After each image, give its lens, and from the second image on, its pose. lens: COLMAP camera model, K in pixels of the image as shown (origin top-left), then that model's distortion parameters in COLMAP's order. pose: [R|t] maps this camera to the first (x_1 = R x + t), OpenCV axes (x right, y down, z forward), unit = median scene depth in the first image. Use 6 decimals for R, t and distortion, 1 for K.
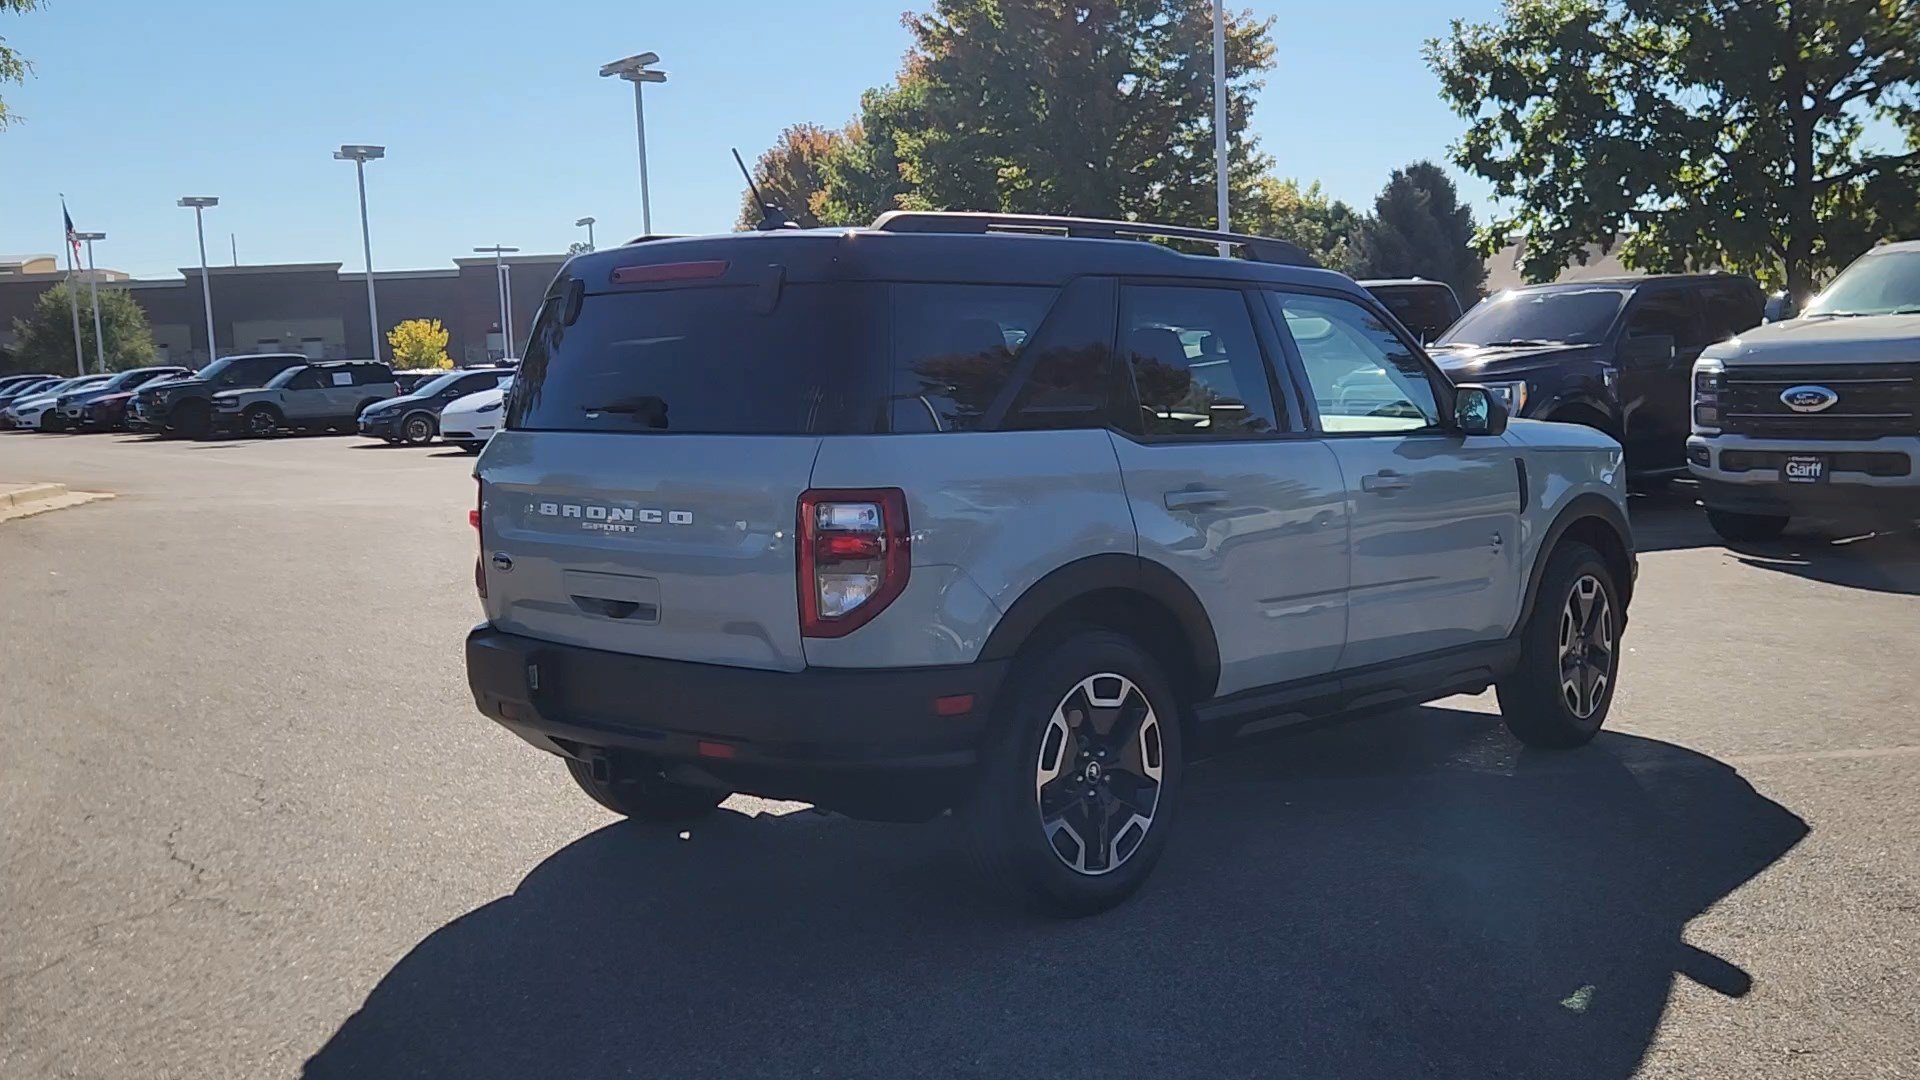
lens RADIAL K [[1916.2, 0, 939.0], [0, 1916.2, 541.0], [0, 0, 1]] dist [0.027943, 0.000000]
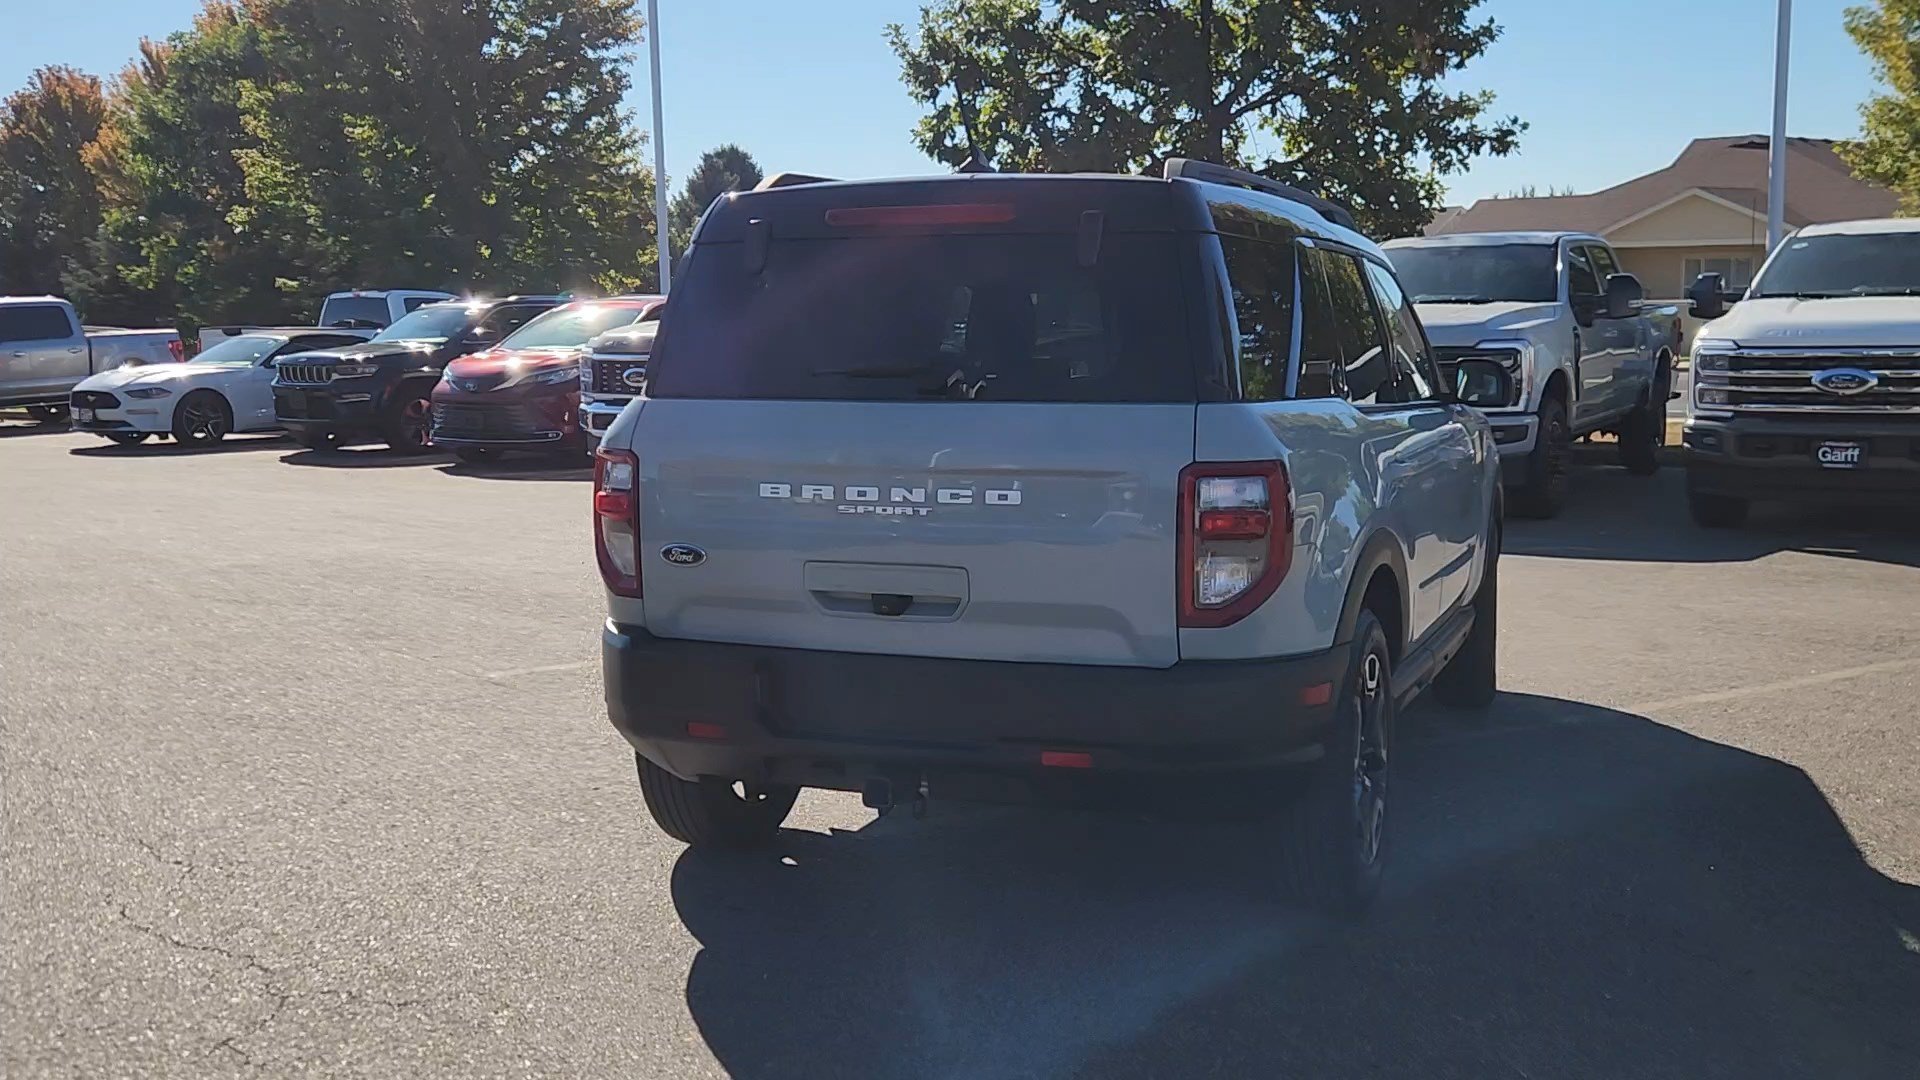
lens RADIAL K [[1916.2, 0, 941.9], [0, 1916.2, 544.6], [0, 0, 1]] dist [0.027943, 0.000000]
pose [[0.930054, -0.024513, 0.366603, -0.320592], [0.019941, 0.999669, 0.016256, -0.003645], [-0.366880, -0.007808, 0.930235, 0.131628]]
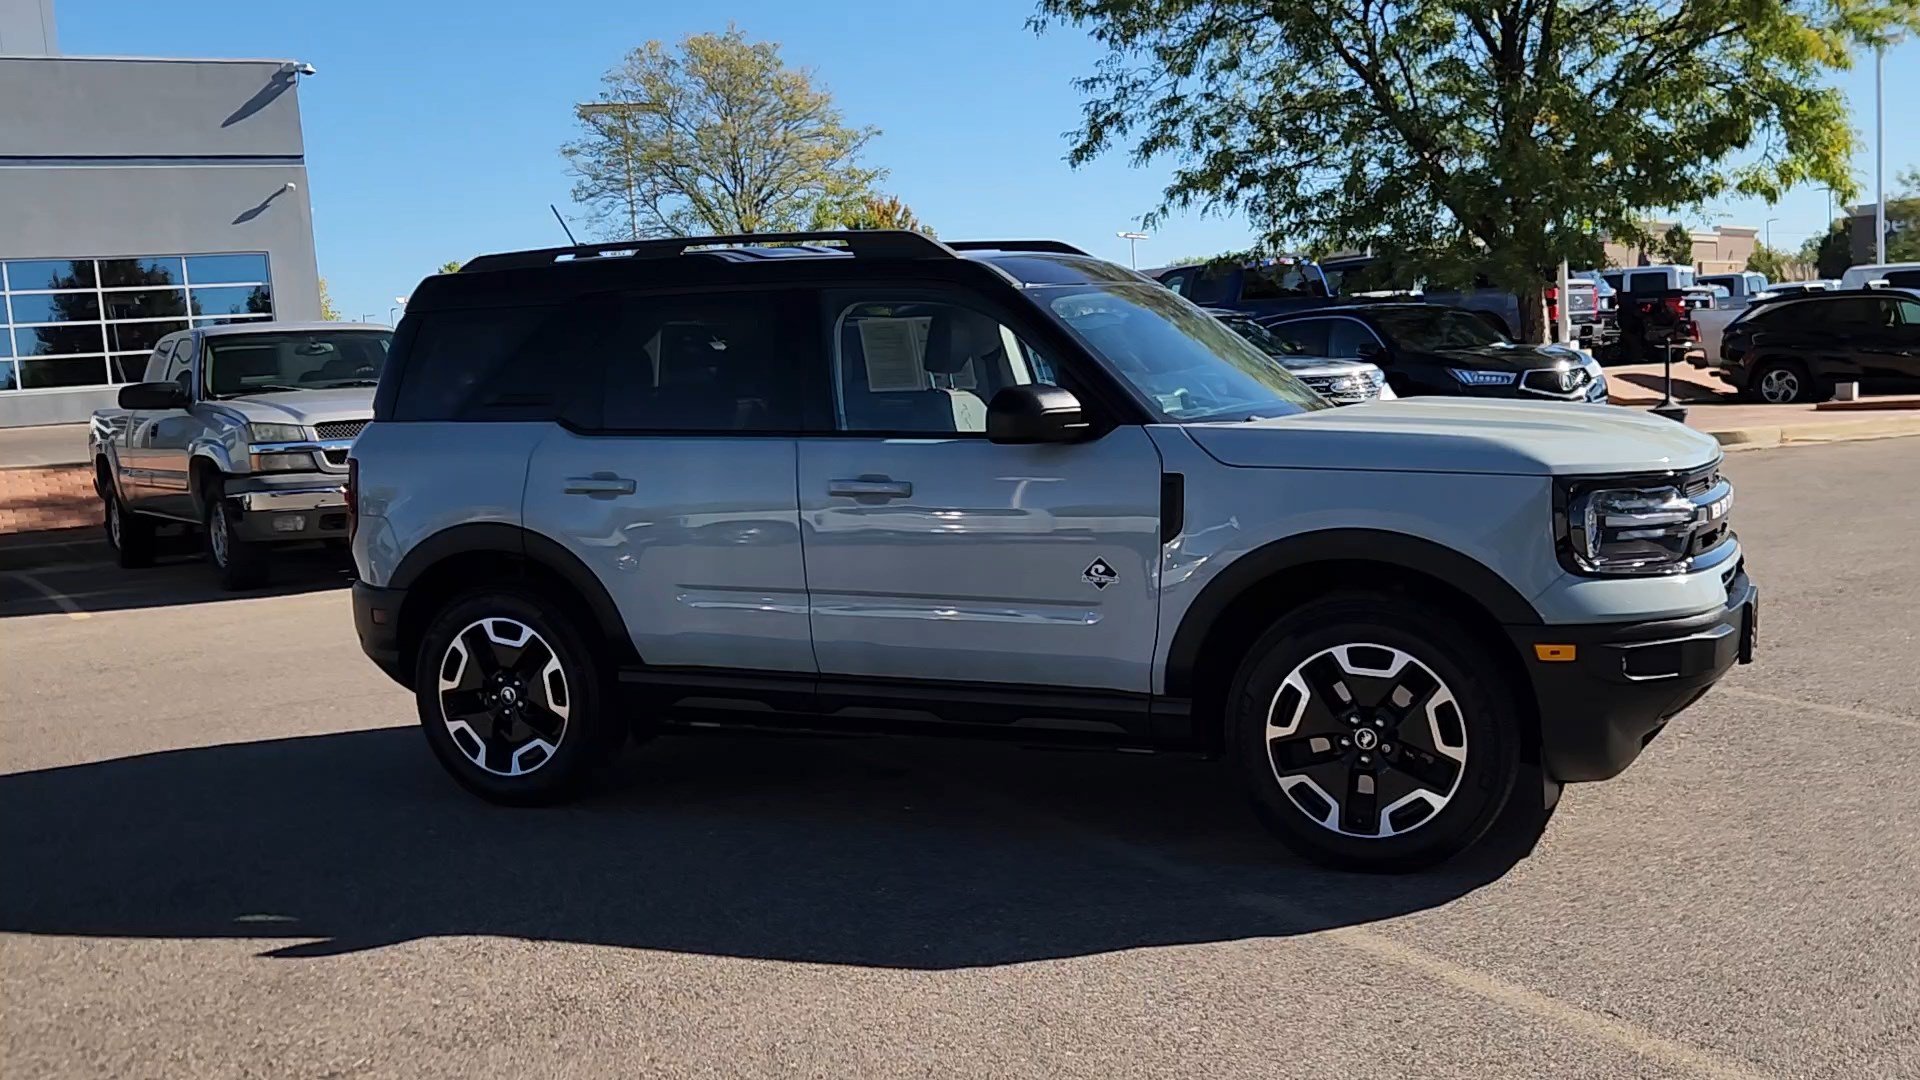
lens RADIAL K [[1916.2, 0, 946.0], [0, 1916.2, 552.8], [0, 0, 1]] dist [0.027943, 0.000000]
pose [[0.312154, 0.107173, -0.943967, 0.942632], [-0.049612, 0.994100, 0.096459, -0.075730], [0.948735, 0.016723, 0.315629, 0.609002]]
